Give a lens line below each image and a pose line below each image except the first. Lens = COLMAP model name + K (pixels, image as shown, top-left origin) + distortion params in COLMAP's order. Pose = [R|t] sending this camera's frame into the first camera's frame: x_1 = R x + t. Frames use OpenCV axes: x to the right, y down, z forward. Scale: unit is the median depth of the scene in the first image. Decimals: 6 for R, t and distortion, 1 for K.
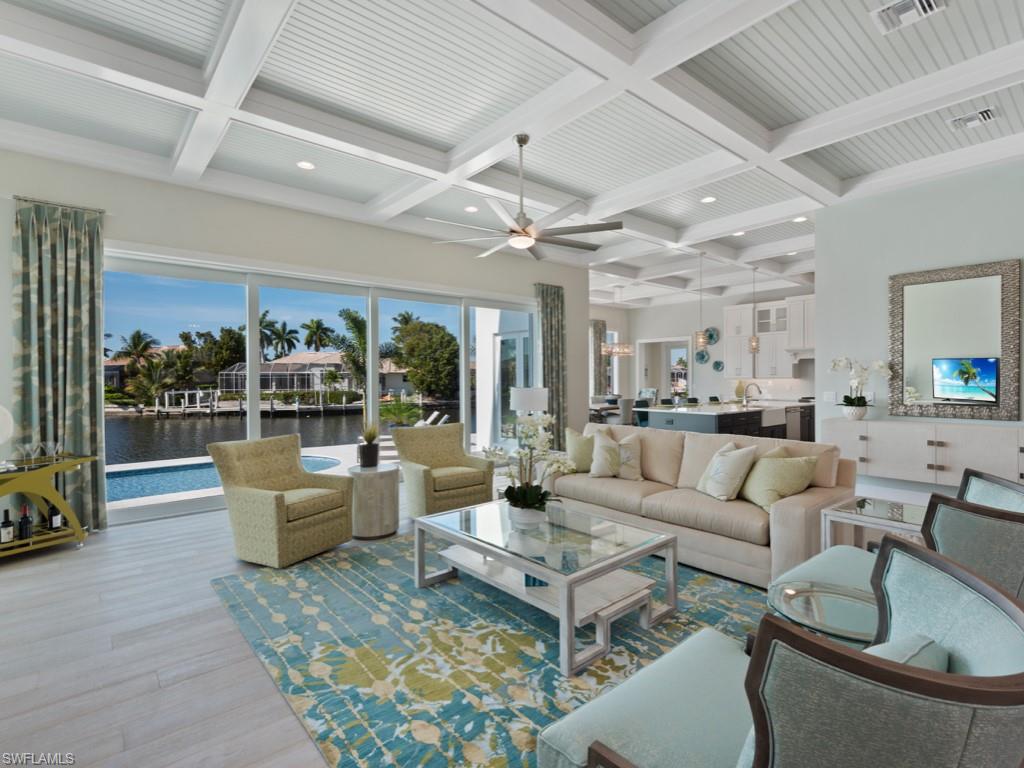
lens RADIAL K [[503.7, 0, 517.3], [0, 503.7, 380.6], [0, 0, 1]] dist [0.017043, 0.000358]
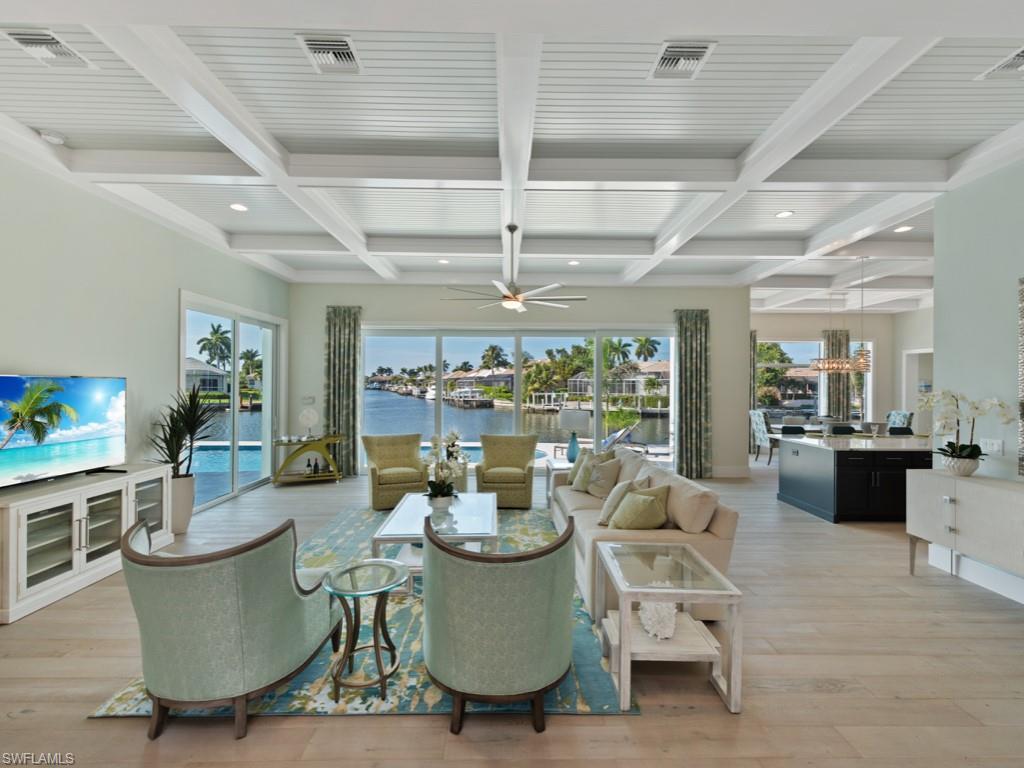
lens RADIAL K [[452.4, 0, 515.0], [0, 452.4, 388.3], [0, 0, 1]] dist [0.010675, -0.001539]
pose [[0.773258, 0.018097, -0.633834, 0.379243], [-0.014244, 0.999836, 0.011170, -0.031906], [0.633932, 0.000391, 0.773389, 0.041024]]
